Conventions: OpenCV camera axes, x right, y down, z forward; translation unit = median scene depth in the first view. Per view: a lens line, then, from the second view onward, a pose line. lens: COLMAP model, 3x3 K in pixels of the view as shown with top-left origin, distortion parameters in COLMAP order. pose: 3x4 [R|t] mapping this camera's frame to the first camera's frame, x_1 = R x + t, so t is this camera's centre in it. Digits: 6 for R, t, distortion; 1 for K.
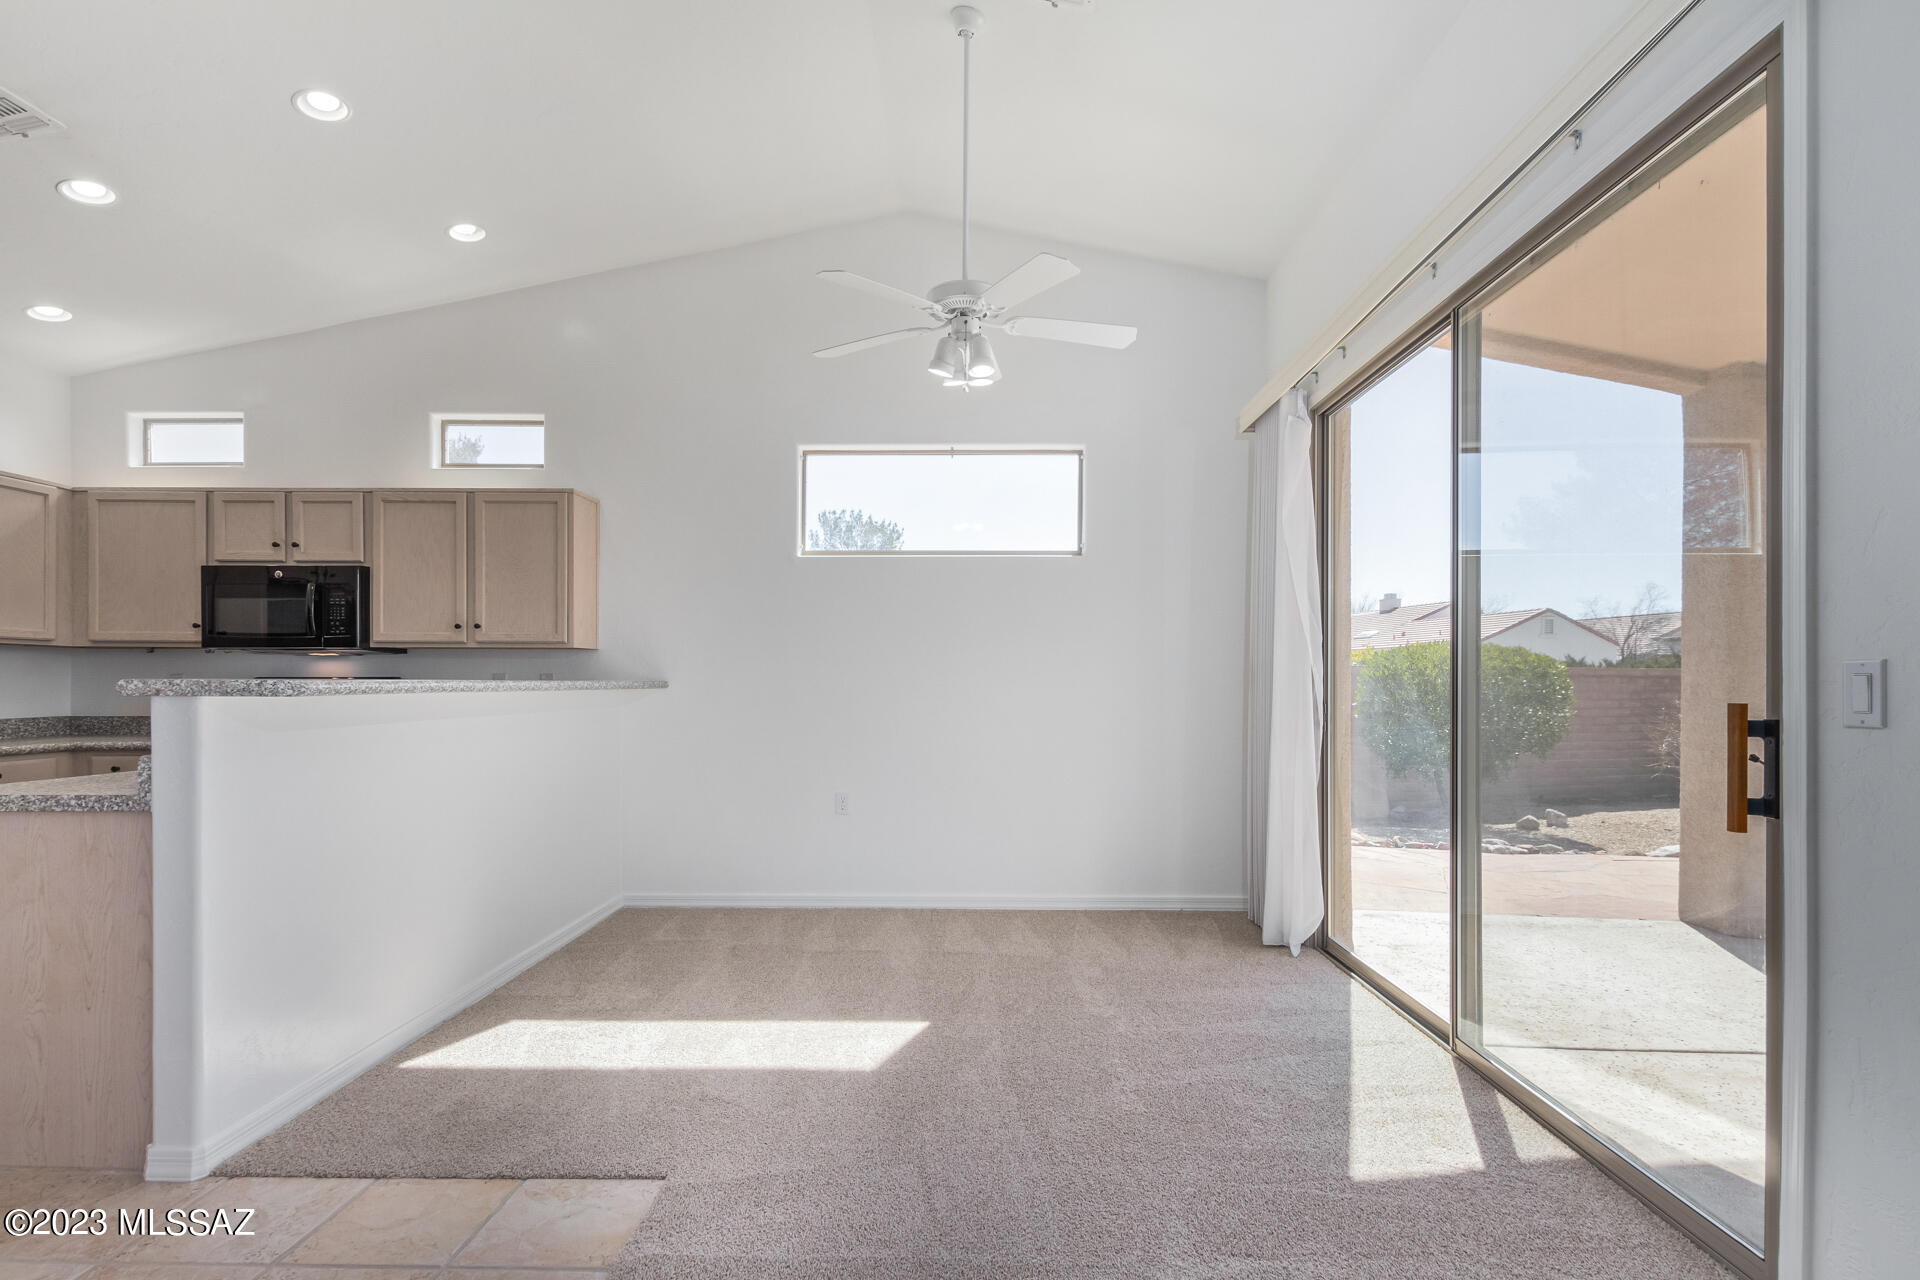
lens RADIAL K [[929.8, 0, 964.7], [0, 929.8, 686.1], [0, 0, 1]] dist [0.004944, -0.000025]
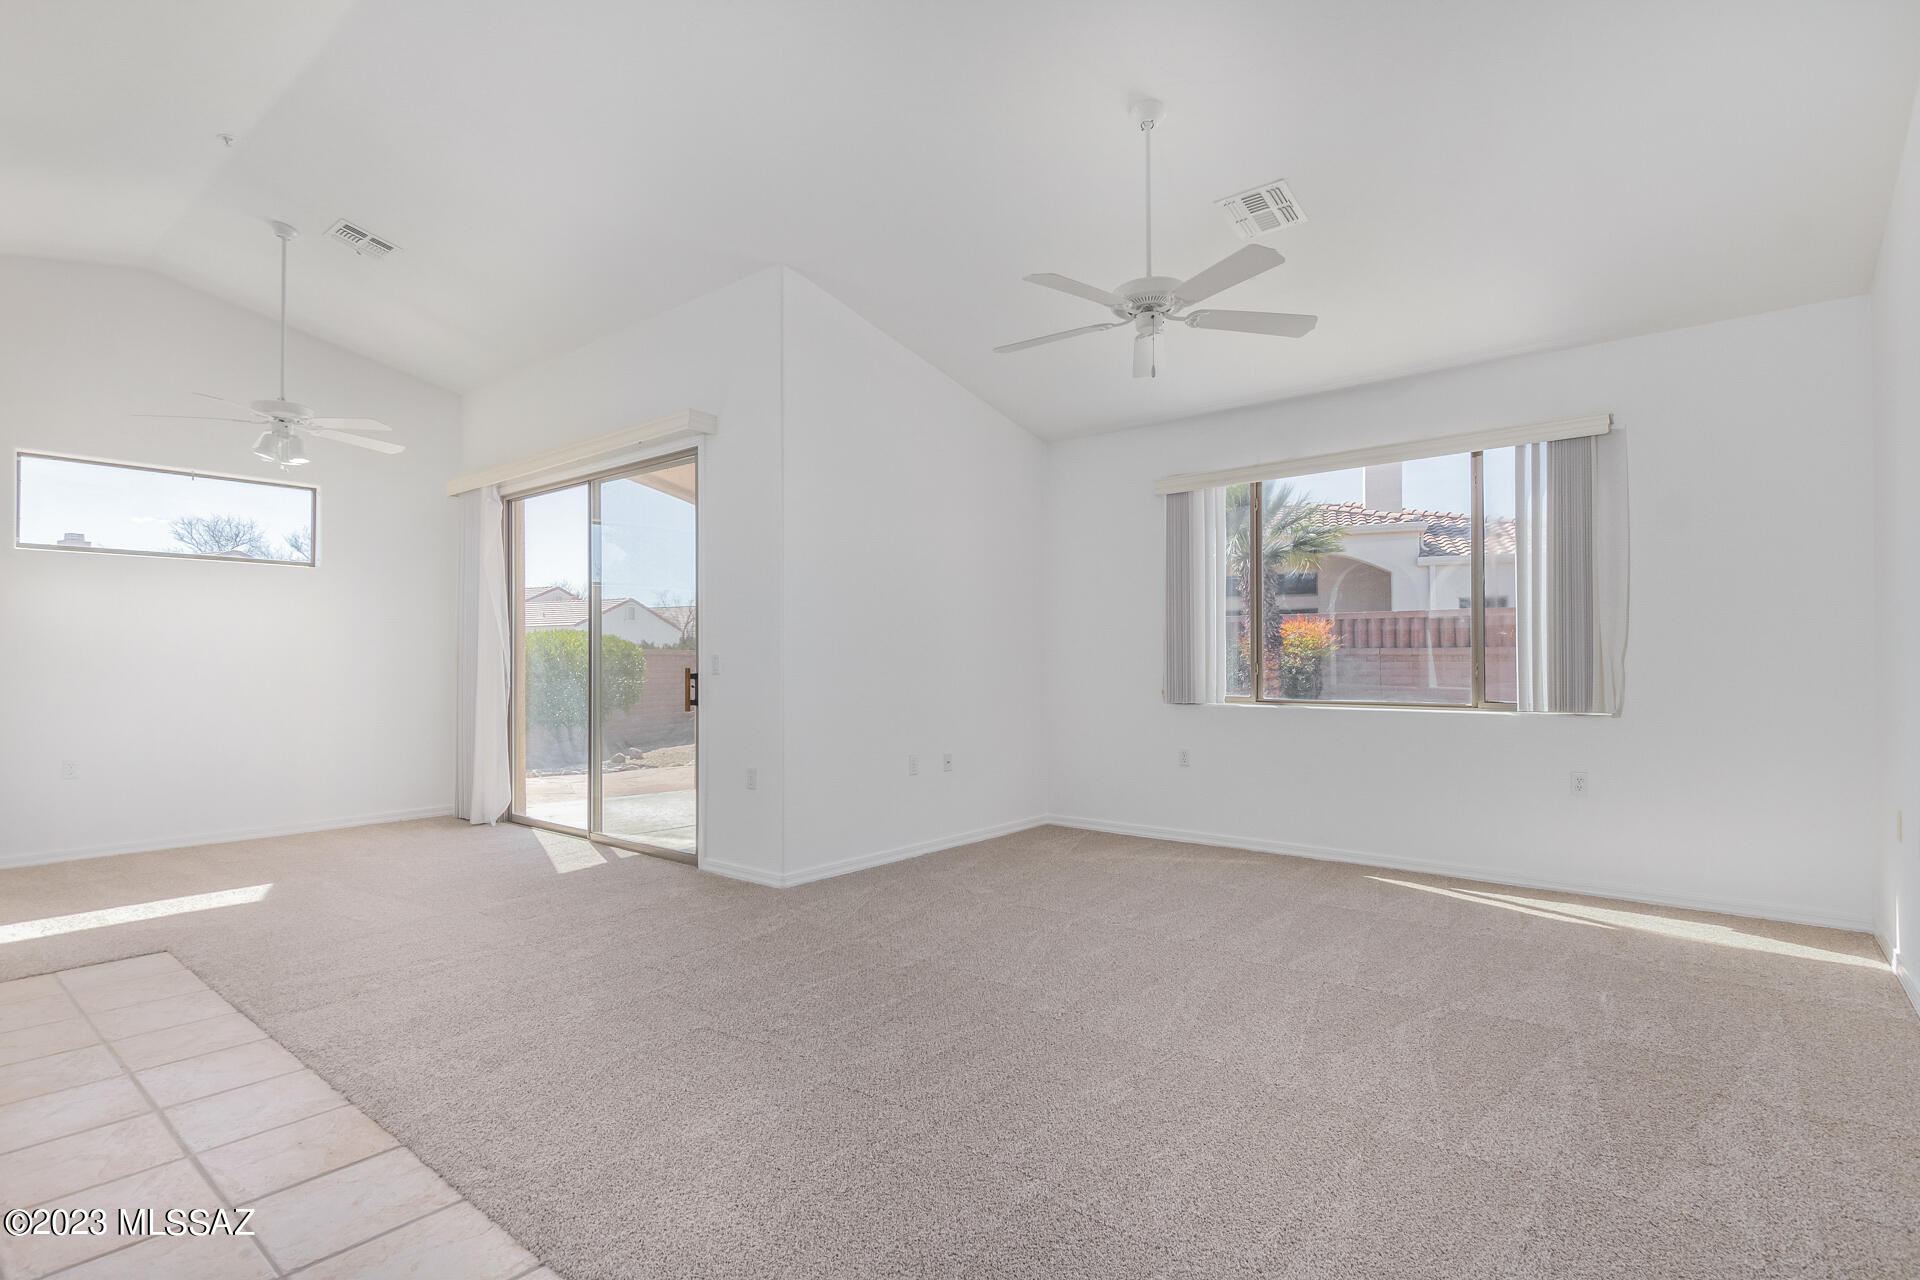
lens RADIAL K [[919.7, 0, 959.4], [0, 919.7, 658.0], [0, 0, 1]] dist [0.003812, 0.000490]
pose [[0.619926, -0.001940, 0.784658, -0.371093], [0.005798, 0.999981, -0.002108, -0.001063], [-0.784639, 0.005856, 0.619926, -0.594374]]
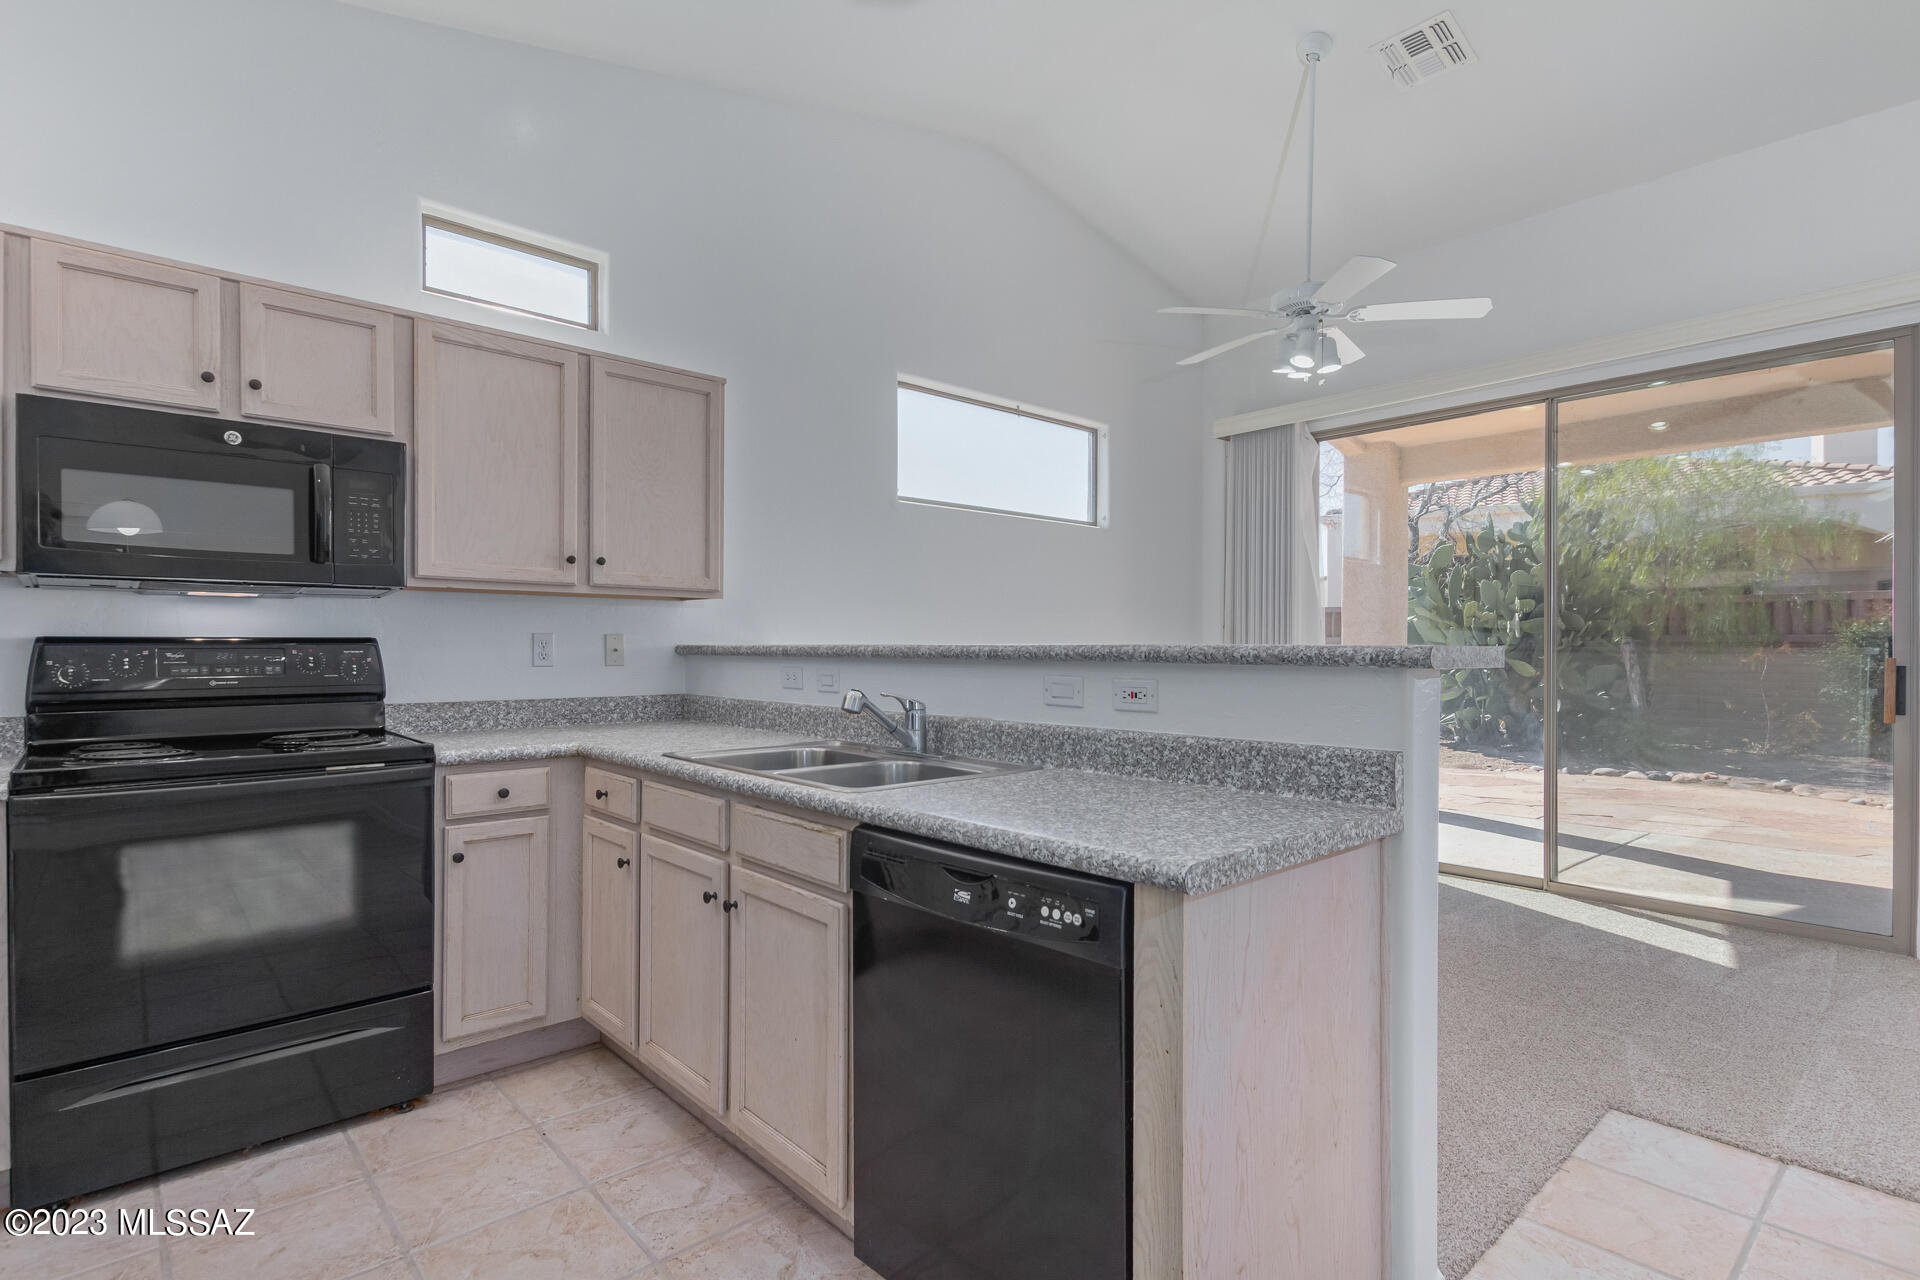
lens RADIAL K [[942.0, 0, 965.8], [0, 942.0, 649.8], [0, 0, 1]] dist [0.007382, 0.000352]
pose [[0.733062, -0.001813, 0.680159, -0.786052], [0.001106, 0.999998, 0.001474, -0.002769], [-0.680161, -0.000328, 0.733063, 0.337719]]
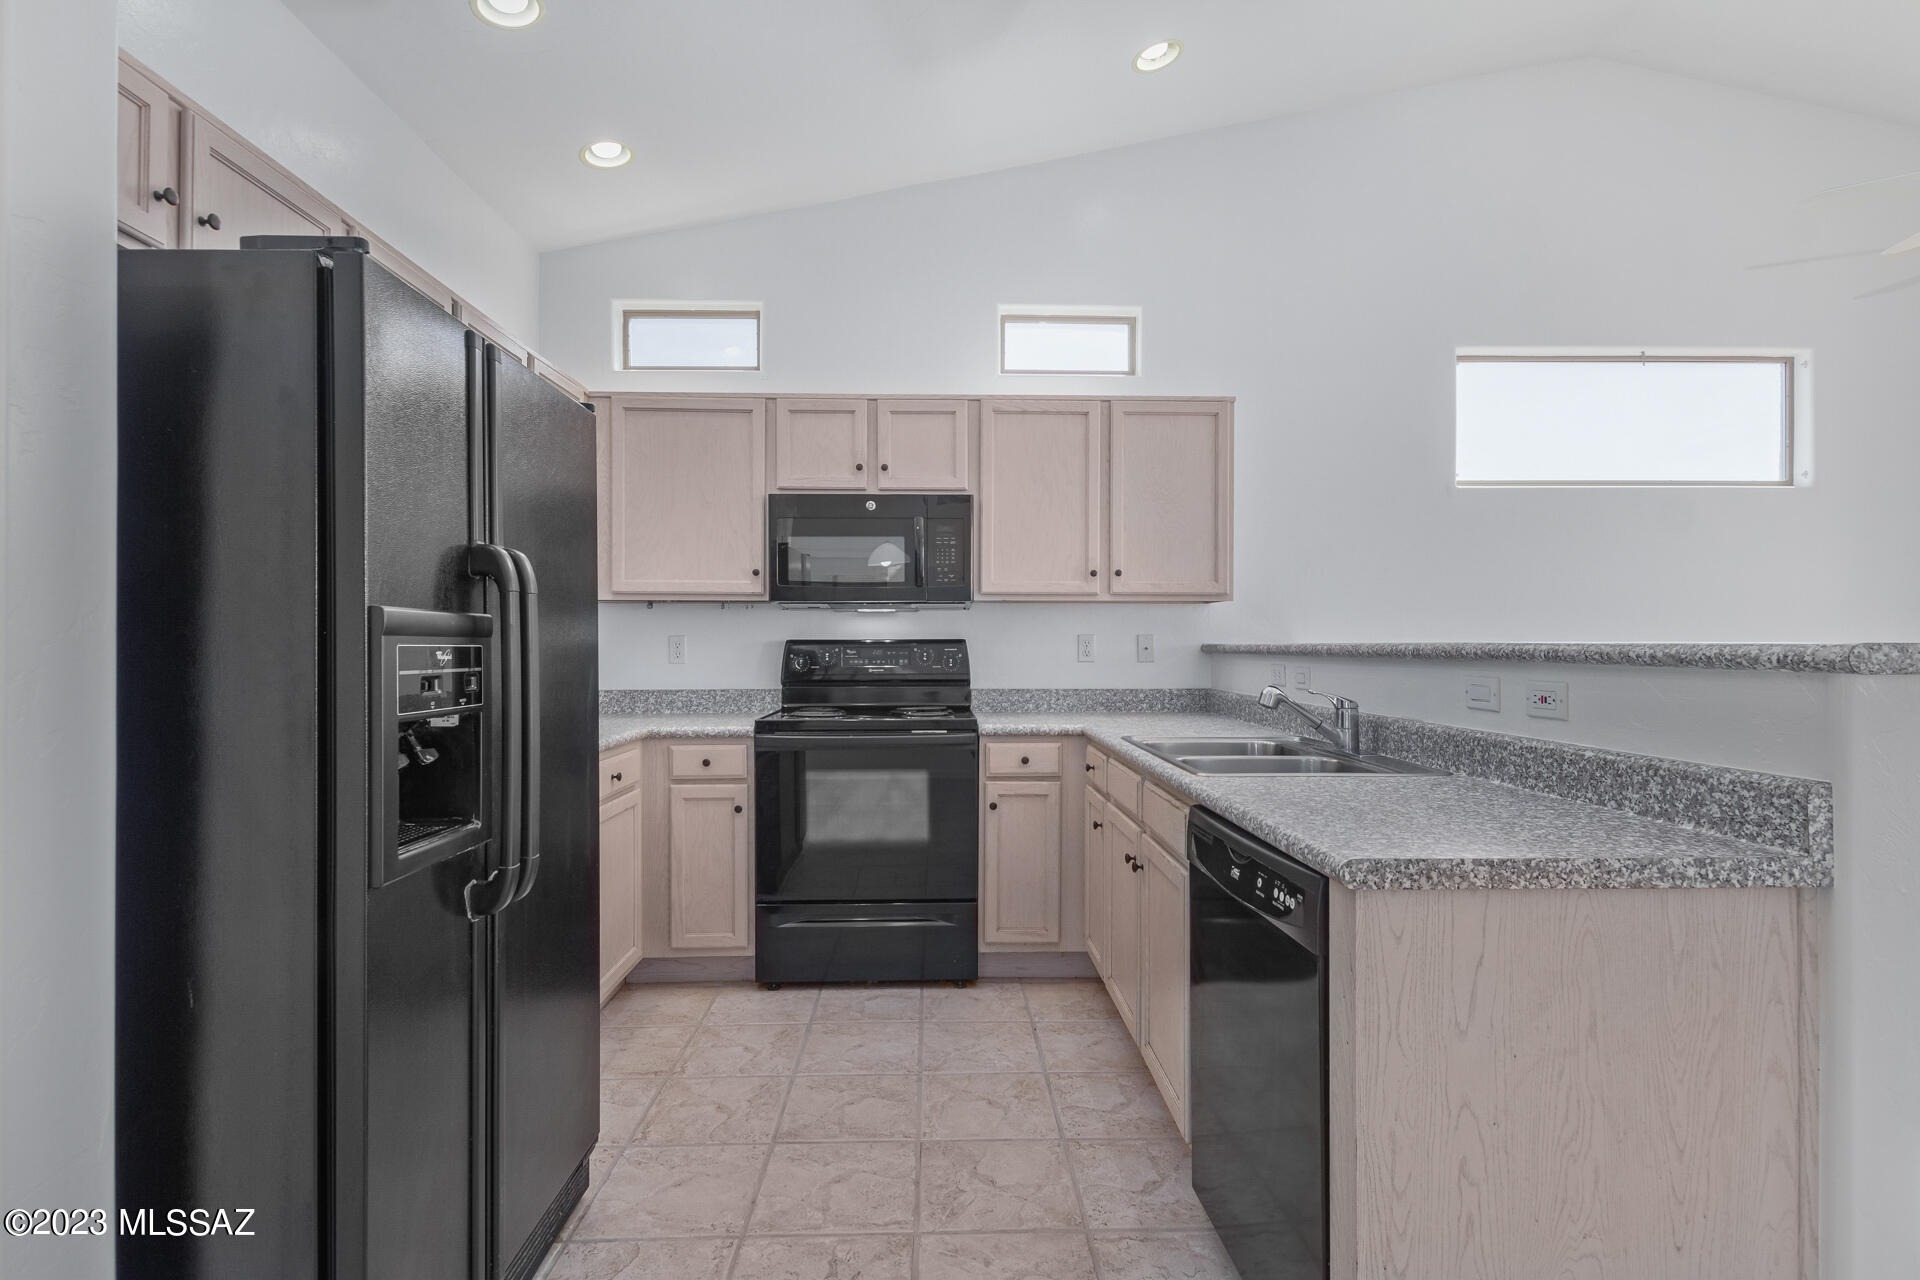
lens RADIAL K [[926.9, 0, 942.6], [0, 926.9, 642.7], [0, 0, 1]] dist [0.006653, 0.000539]
pose [[0.999583, -0.000702, 0.028866, -0.691138], [0.000870, 0.999983, -0.005810, -0.002378], [-0.028861, 0.005832, 0.999566, 0.234018]]
